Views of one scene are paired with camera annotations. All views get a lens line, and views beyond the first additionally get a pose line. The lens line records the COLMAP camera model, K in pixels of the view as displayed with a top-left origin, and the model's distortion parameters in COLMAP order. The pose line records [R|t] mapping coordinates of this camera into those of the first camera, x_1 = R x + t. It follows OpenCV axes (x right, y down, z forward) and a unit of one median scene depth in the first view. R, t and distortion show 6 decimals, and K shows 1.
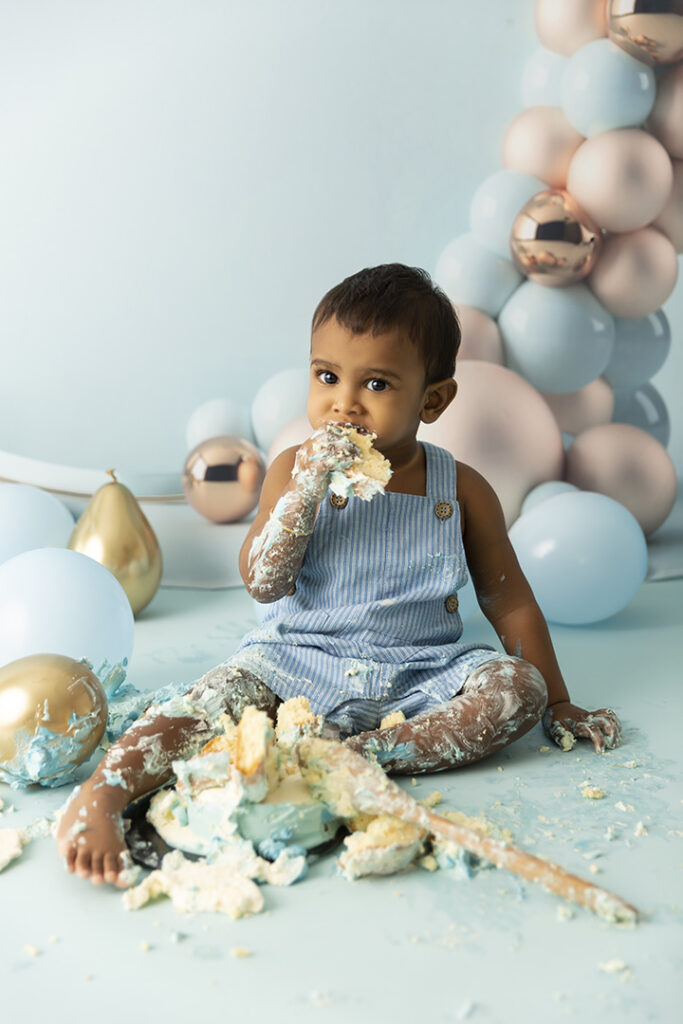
lens RADIAL K [[1467.6, 0, 338.3], [0, 1467.6, 505.2], [0, 0, 1]] dist [0.020529, -0.017677]
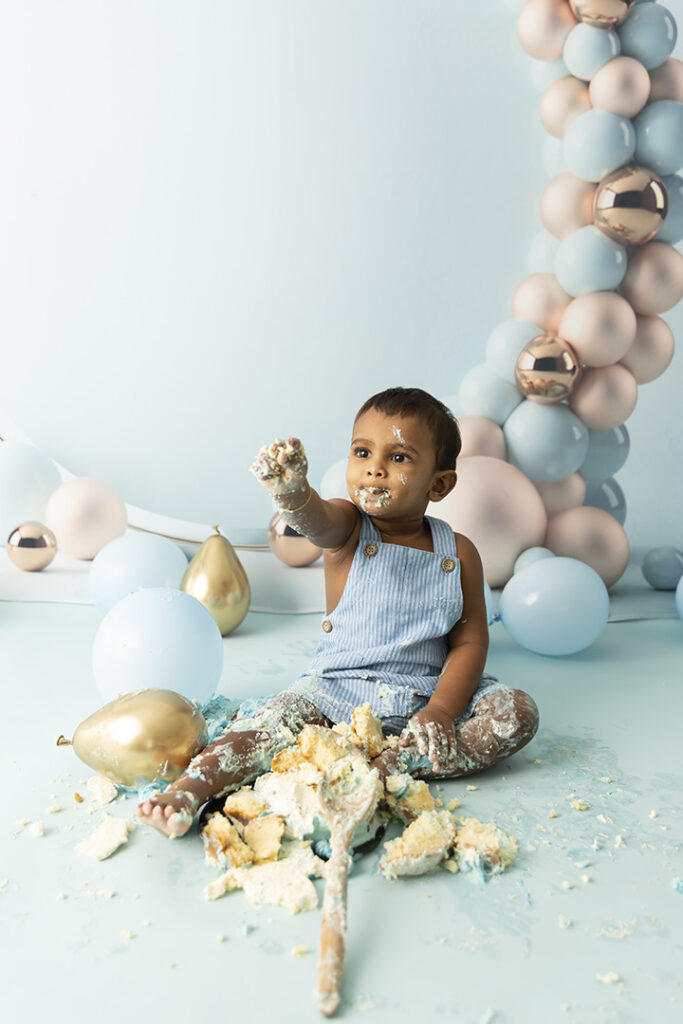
lens RADIAL K [[944.3, 0, 348.6], [0, 944.3, 521.7], [0, 0, 1]] dist [0.000875, 0.006983]
pose [[0.998915, 0.041242, -0.021645, -0.012849], [-0.041542, 0.999044, -0.013617, -0.021154], [0.021063, 0.014502, 0.999673, 0.123691]]
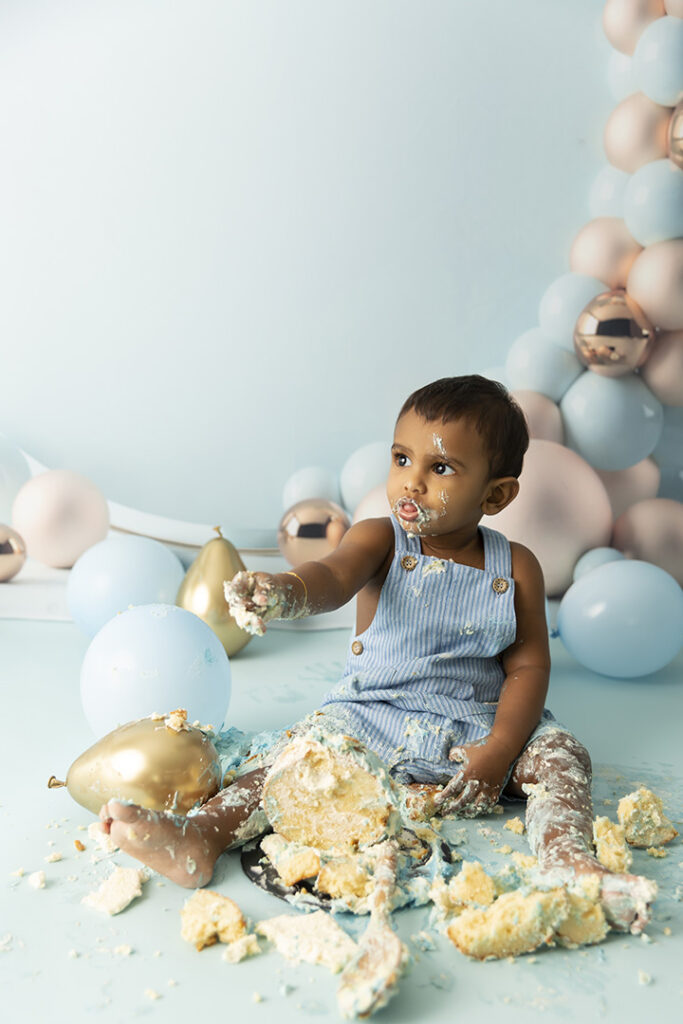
lens RADIAL K [[1189.7, 0, 335.3], [0, 1189.7, 544.6], [0, 0, 1]] dist [0.001568, -0.014143]
pose [[0.998907, 0.031832, -0.034222, -0.030912], [-0.031309, 0.999386, 0.015718, -0.027738], [0.034701, -0.014630, 0.999291, 0.075466]]
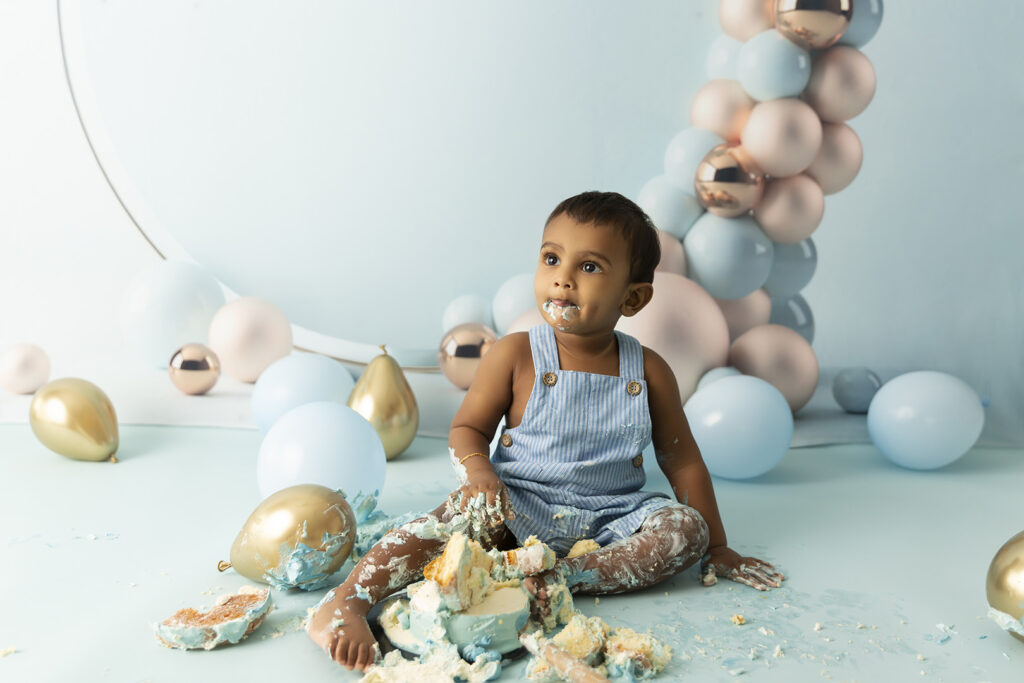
lens RADIAL K [[1031.5, 0, 521.0], [0, 1031.5, 347.5], [0, 0, 1]] dist [0.005278, -0.004911]
pose [[0.997632, 0.037210, -0.057846, 0.022292], [-0.039228, 0.998647, -0.034151, 0.004635], [0.056497, 0.036339, 0.997741, 0.084937]]
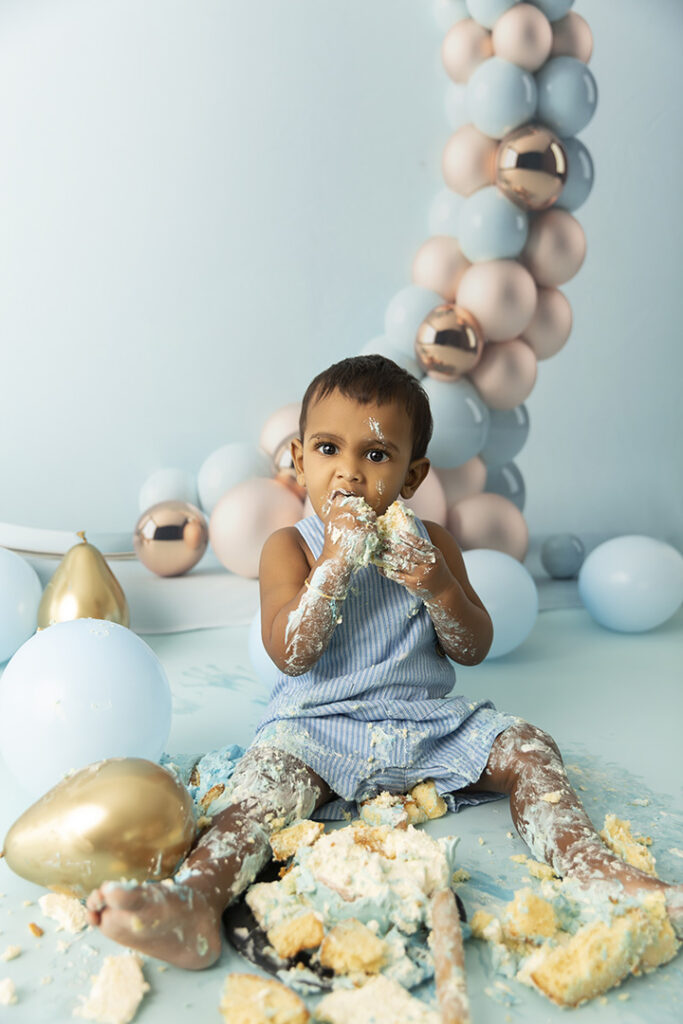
lens RADIAL K [[959.4, 0, 338.0], [0, 959.4, 510.3], [0, 0, 1]] dist [0.011256, 0.002291]
pose [[0.958129, 0.004151, 0.286306, -0.176368], [0.001765, 0.999790, -0.020400, -0.025342], [-0.286331, 0.020052, 0.957921, 0.260667]]
